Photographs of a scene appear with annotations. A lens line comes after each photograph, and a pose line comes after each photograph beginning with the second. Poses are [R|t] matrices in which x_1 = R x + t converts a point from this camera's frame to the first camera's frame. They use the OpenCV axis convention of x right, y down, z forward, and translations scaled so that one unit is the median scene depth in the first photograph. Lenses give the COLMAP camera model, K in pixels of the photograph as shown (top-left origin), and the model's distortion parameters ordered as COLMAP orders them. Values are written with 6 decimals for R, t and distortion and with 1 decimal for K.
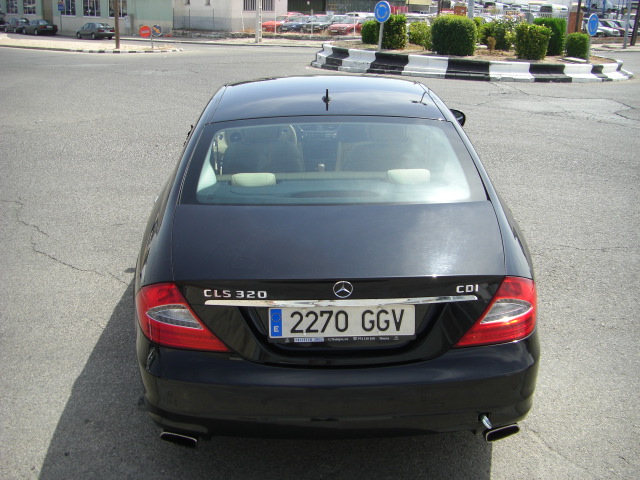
lens RADIAL K [[730.4, 0, 324.4], [0, 730.4, 235.7], [0, 0, 1]] dist [-0.131214, 0.000000]
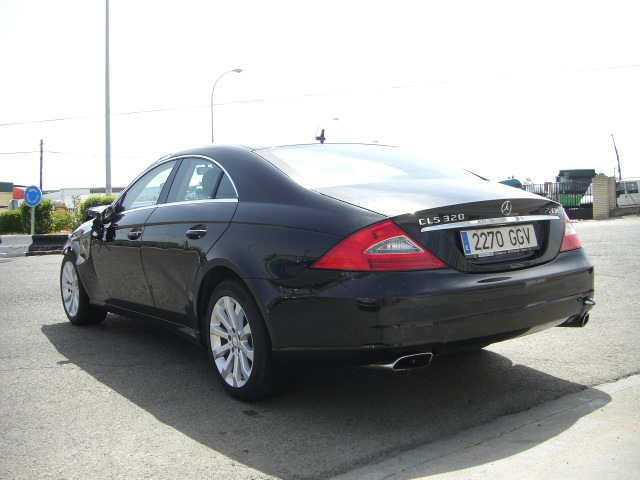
lens RADIAL K [[730.4, 0, 320.3], [0, 730.4, 242.1], [0, 0, 1]] dist [-0.131214, 0.000000]
pose [[0.823539, -0.064595, 0.563570, -0.976365], [0.222178, 0.950851, -0.215682, 0.331857], [-0.521939, 0.302836, 0.797415, 0.131665]]
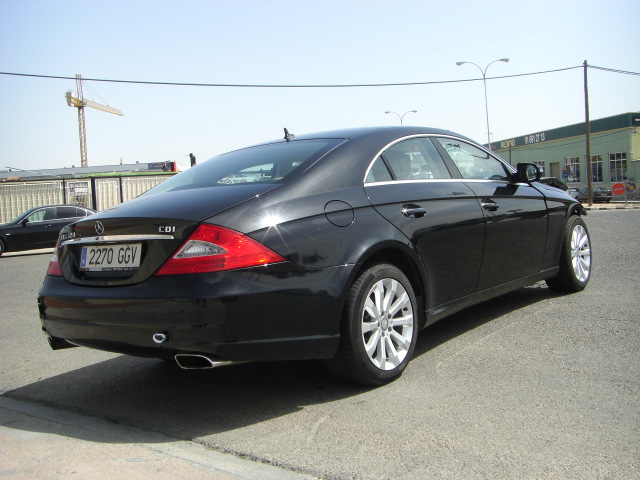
lens RADIAL K [[730.4, 0, 318.9], [0, 730.4, 240.8], [0, 0, 1]] dist [-0.131214, 0.000000]
pose [[0.746628, -0.021919, -0.664880, 1.224947], [-0.133388, 0.974227, -0.181906, 0.284801], [0.651731, 0.224503, 0.724462, 0.263010]]
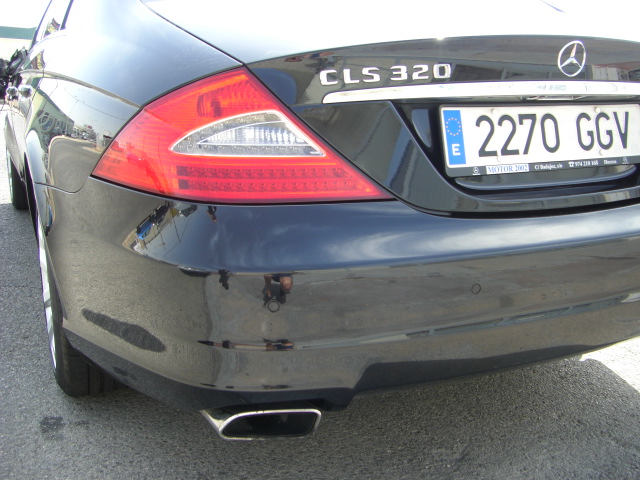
lens RADIAL K [[730.4, 0, 319.4], [0, 730.4, 243.5], [0, 0, 1]] dist [-0.131214, 0.000000]
pose [[0.914598, -0.090402, 0.394130, -0.358829], [0.128346, 0.989189, -0.070942, 0.216475], [-0.383456, 0.115468, 0.916313, 0.577999]]
